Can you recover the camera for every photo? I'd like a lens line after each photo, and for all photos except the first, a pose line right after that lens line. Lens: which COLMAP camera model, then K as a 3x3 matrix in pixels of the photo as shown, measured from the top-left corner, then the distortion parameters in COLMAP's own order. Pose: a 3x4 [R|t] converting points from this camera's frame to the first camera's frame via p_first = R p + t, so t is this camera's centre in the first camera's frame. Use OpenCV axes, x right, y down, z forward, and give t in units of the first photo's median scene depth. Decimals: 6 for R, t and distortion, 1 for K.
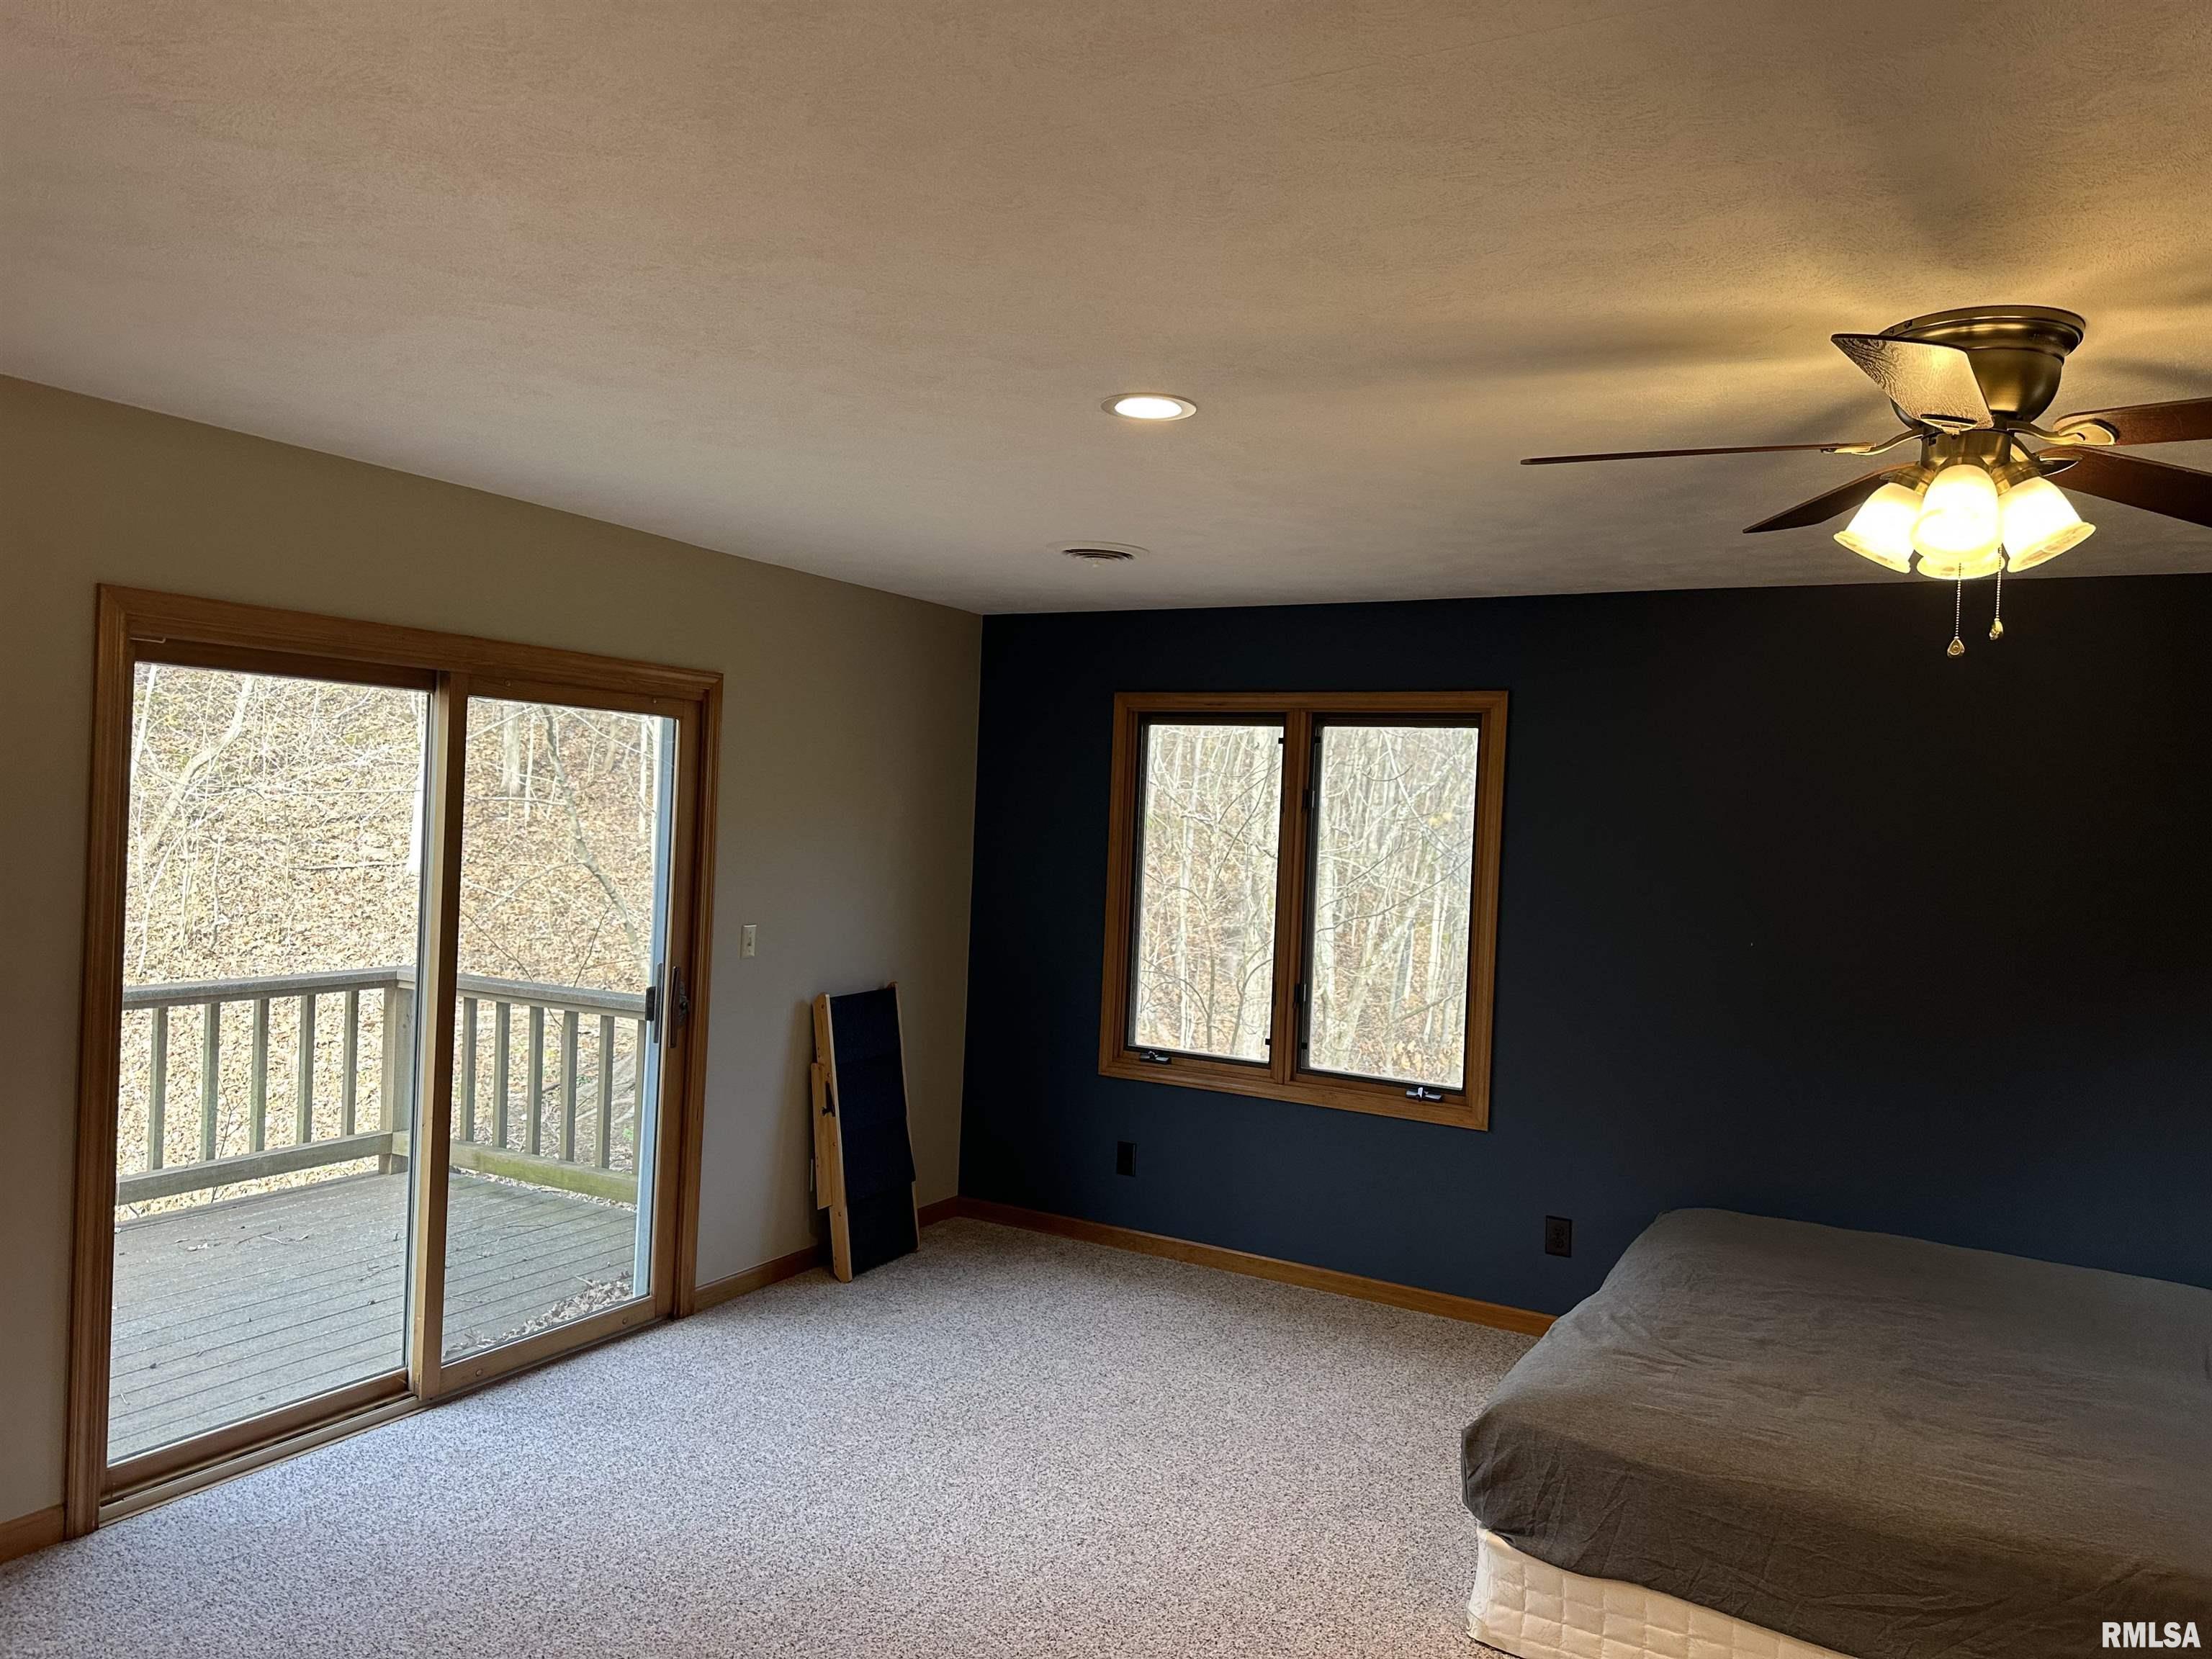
lens RADIAL K [[1551.4, 0, 1099.2], [0, 1551.4, 837.8], [0, 0, 1]] dist [0.003134, -0.001042]
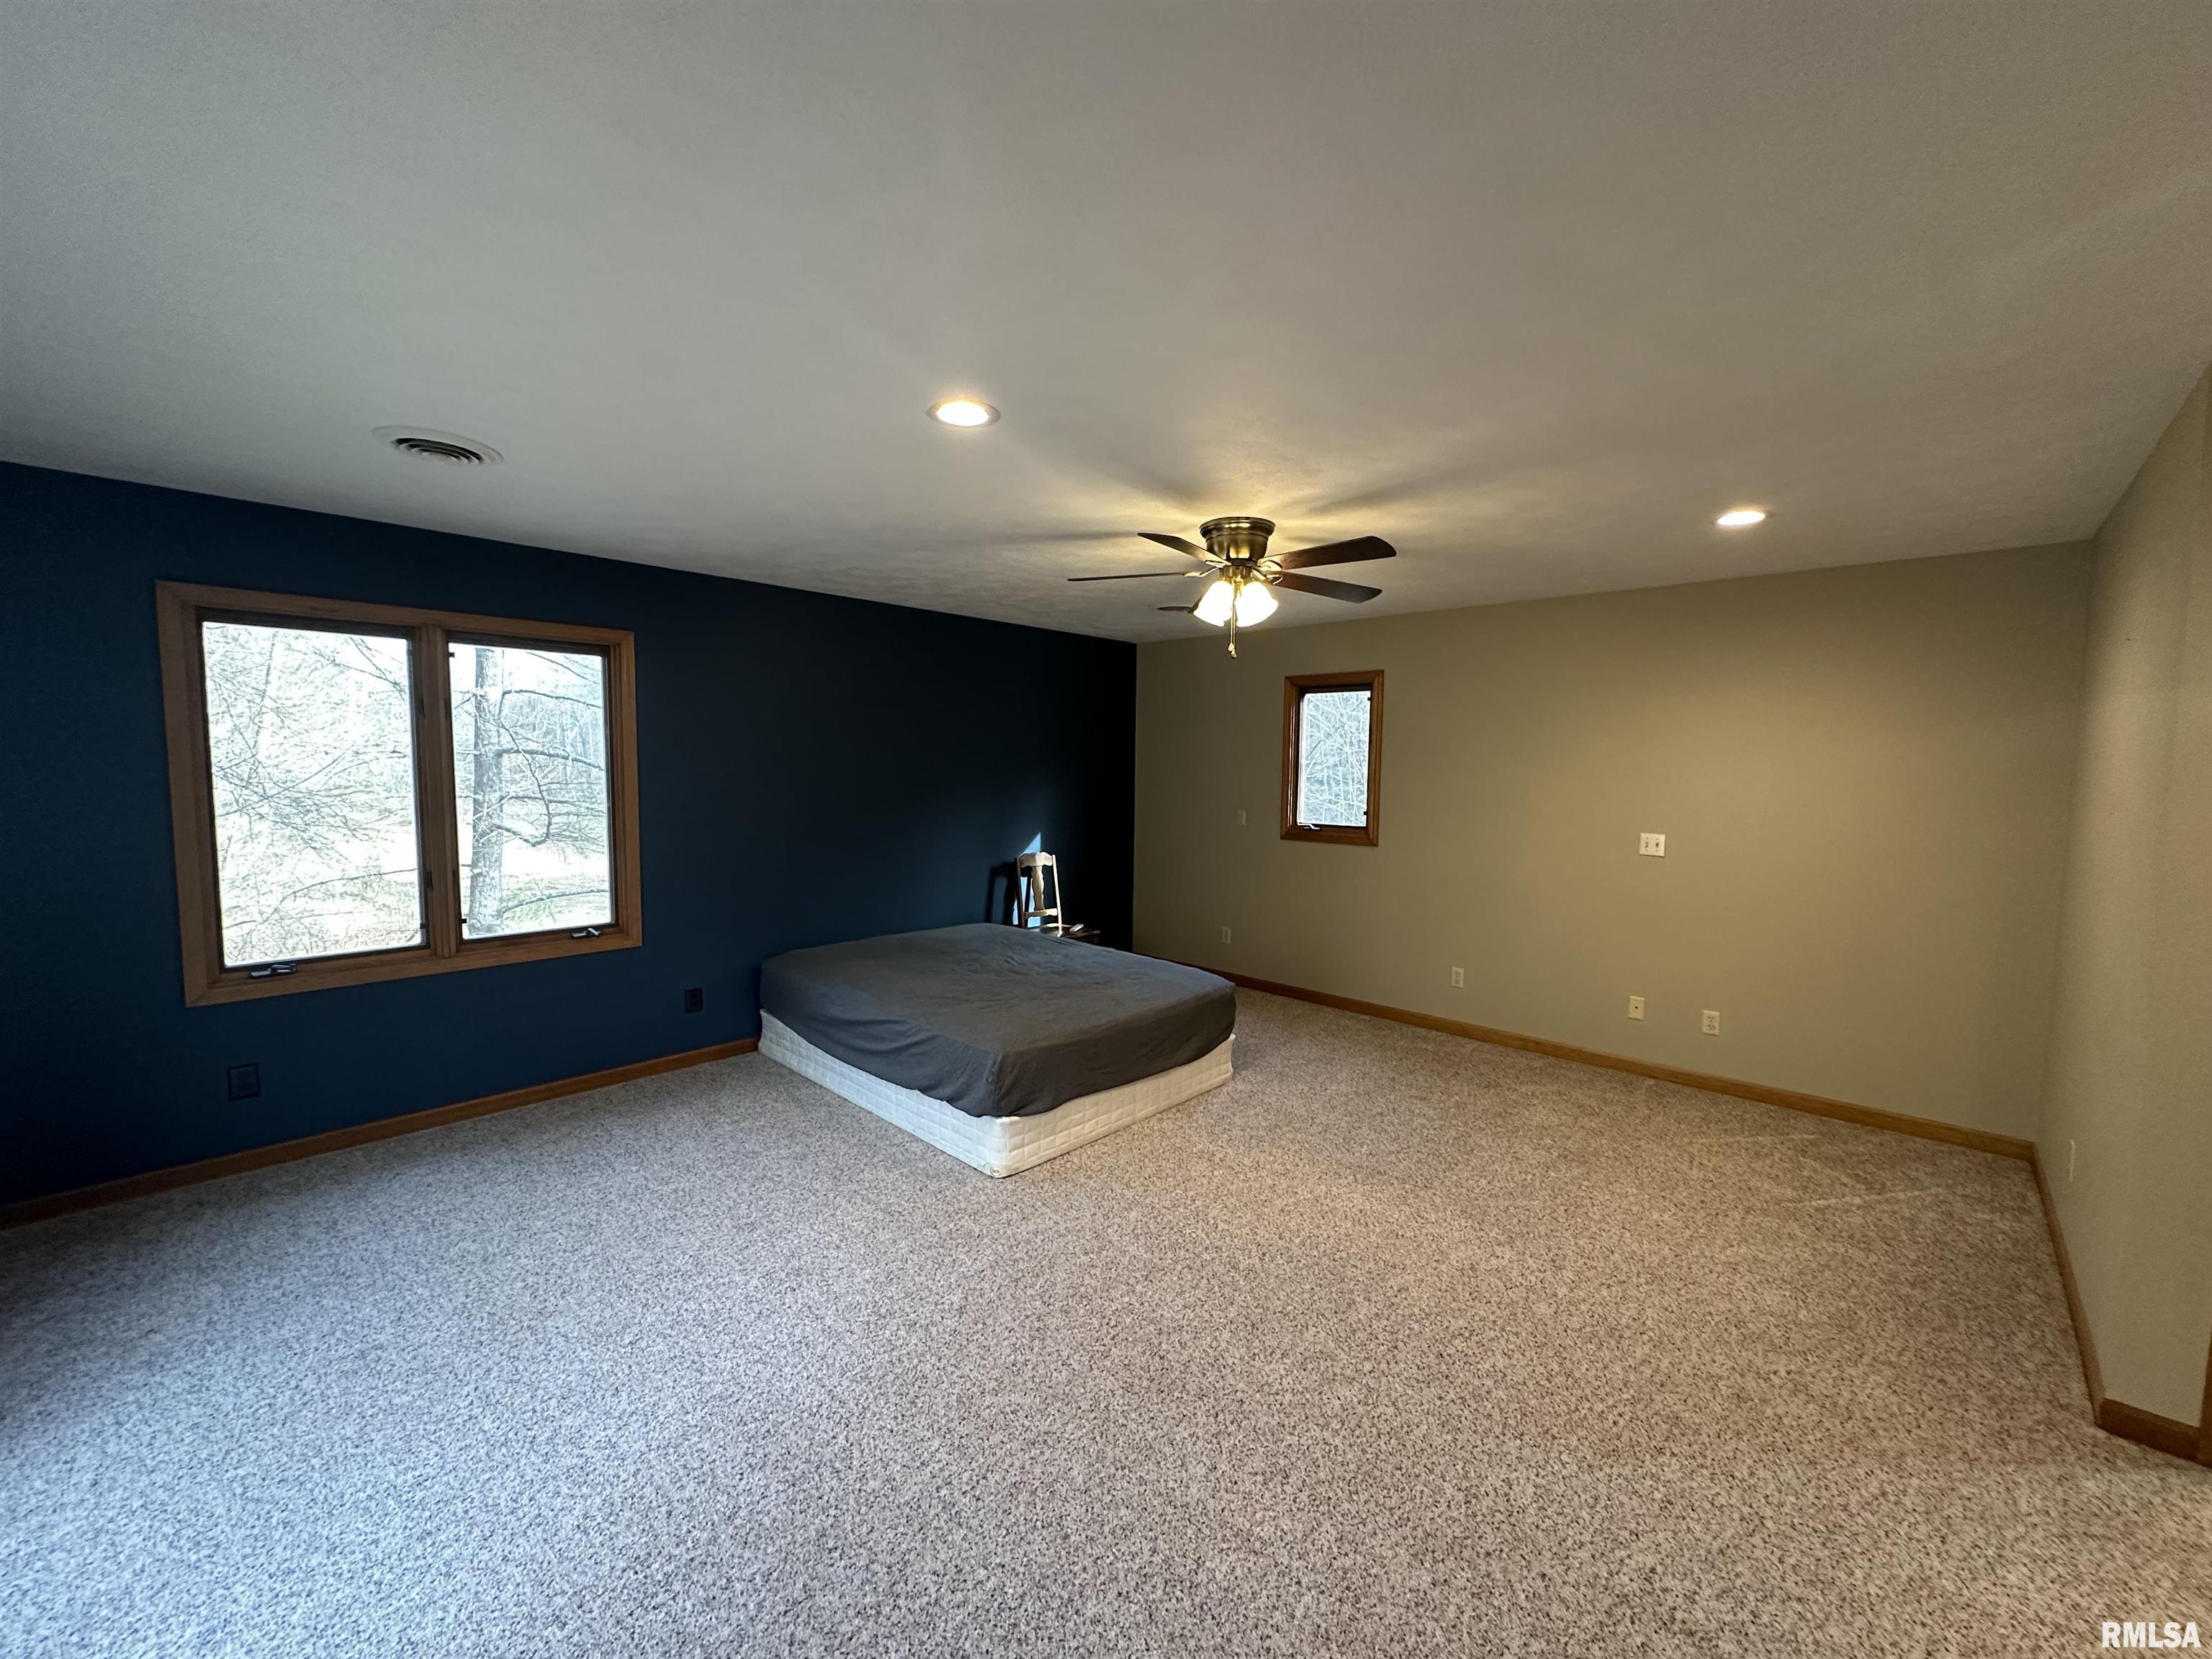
lens RADIAL K [[873.3, 0, 1101.7], [0, 873.3, 872.6], [0, 0, 1]] dist [0.000387, 0.000212]
pose [[0.225973, -0.165120, 0.960037, -0.412106], [0.010310, 0.985880, 0.167138, -0.008229], [-0.974079, -0.027870, 0.224485, 0.404647]]
